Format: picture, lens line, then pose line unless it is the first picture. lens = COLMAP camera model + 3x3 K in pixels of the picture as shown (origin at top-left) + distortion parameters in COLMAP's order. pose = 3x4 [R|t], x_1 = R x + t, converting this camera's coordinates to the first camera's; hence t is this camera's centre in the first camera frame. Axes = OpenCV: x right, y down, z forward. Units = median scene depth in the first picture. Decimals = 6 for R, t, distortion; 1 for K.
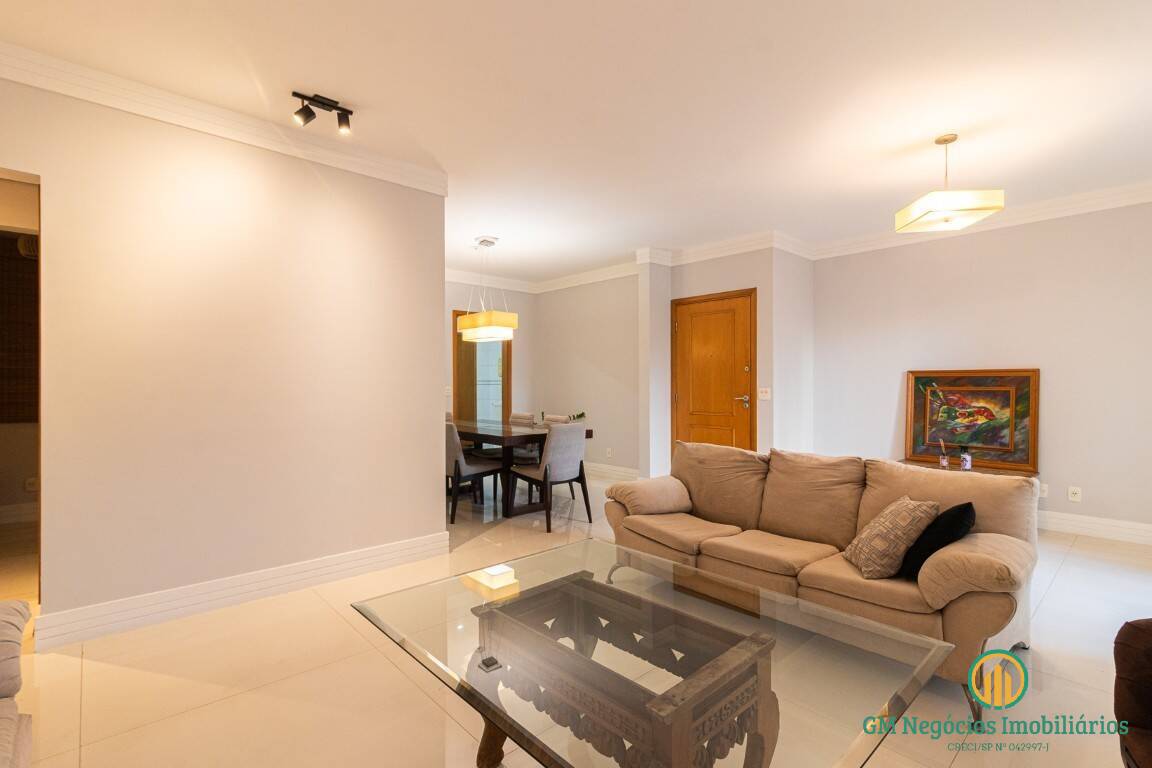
lens RADIAL K [[529.2, 0, 579.5], [0, 529.2, 379.7], [0, 0, 1]] dist [0.004474, -0.001057]
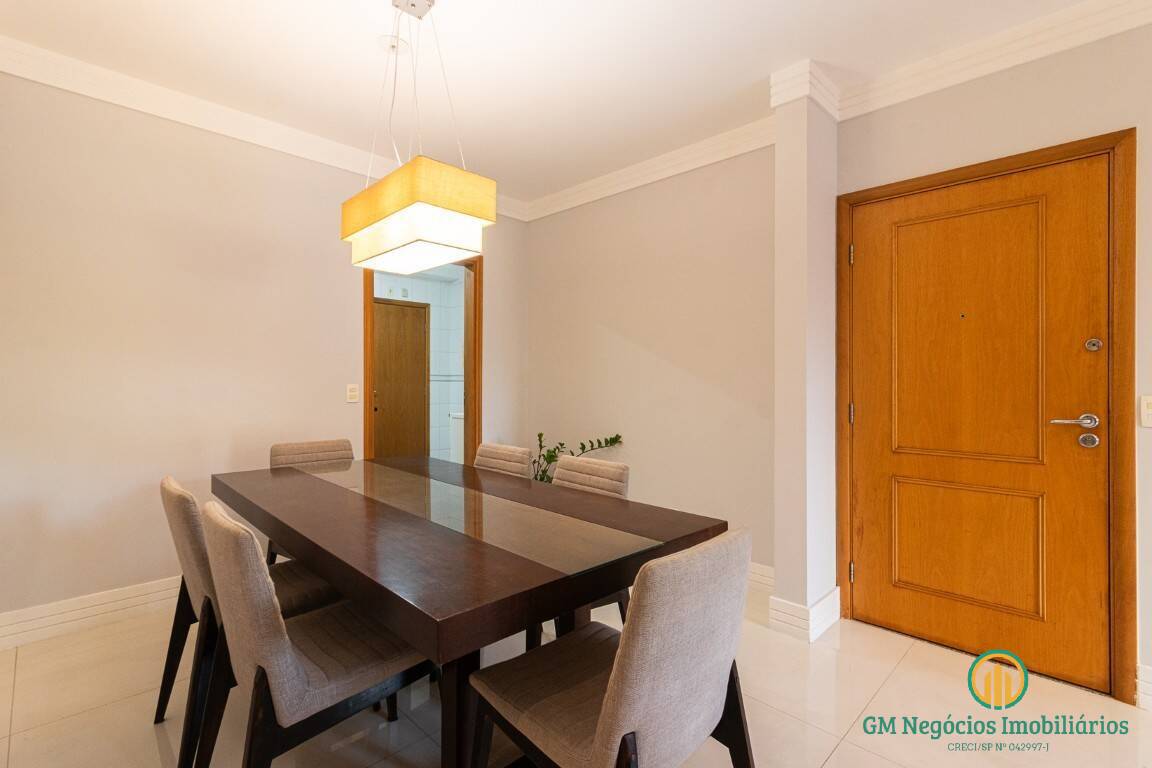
lens RADIAL K [[529.2, 0, 573.3], [0, 529.2, 382.2], [0, 0, 1]] dist [0.004474, -0.001057]
pose [[0.999284, 0.006737, 0.037223, -0.083091], [-0.007113, 0.999925, 0.009975, 0.006106], [-0.037153, -0.010233, 0.999257, 0.687595]]
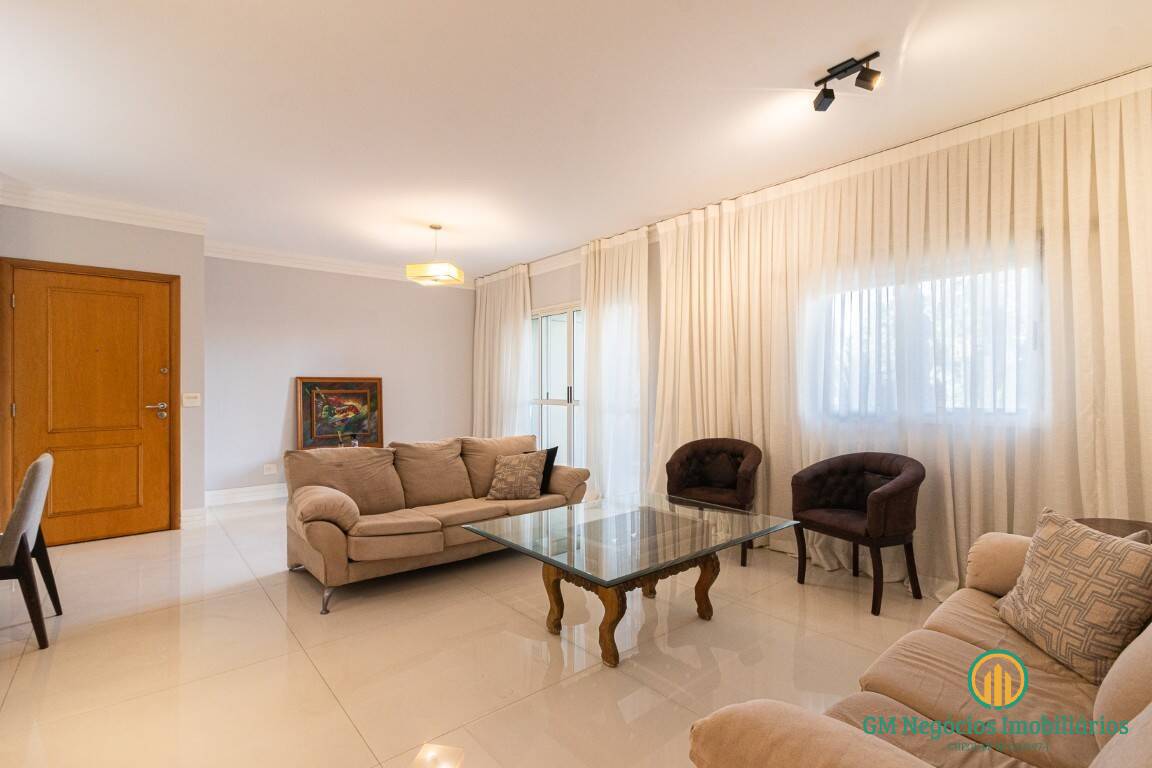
lens RADIAL K [[529.2, 0, 577.1], [0, 529.2, 378.6], [0, 0, 1]] dist [0.004474, -0.001057]
pose [[0.041439, 0.015619, 0.999019, -0.533003], [-0.006215, 0.999862, -0.015375, 0.001300], [-0.999122, -0.005572, 0.041530, 0.349008]]
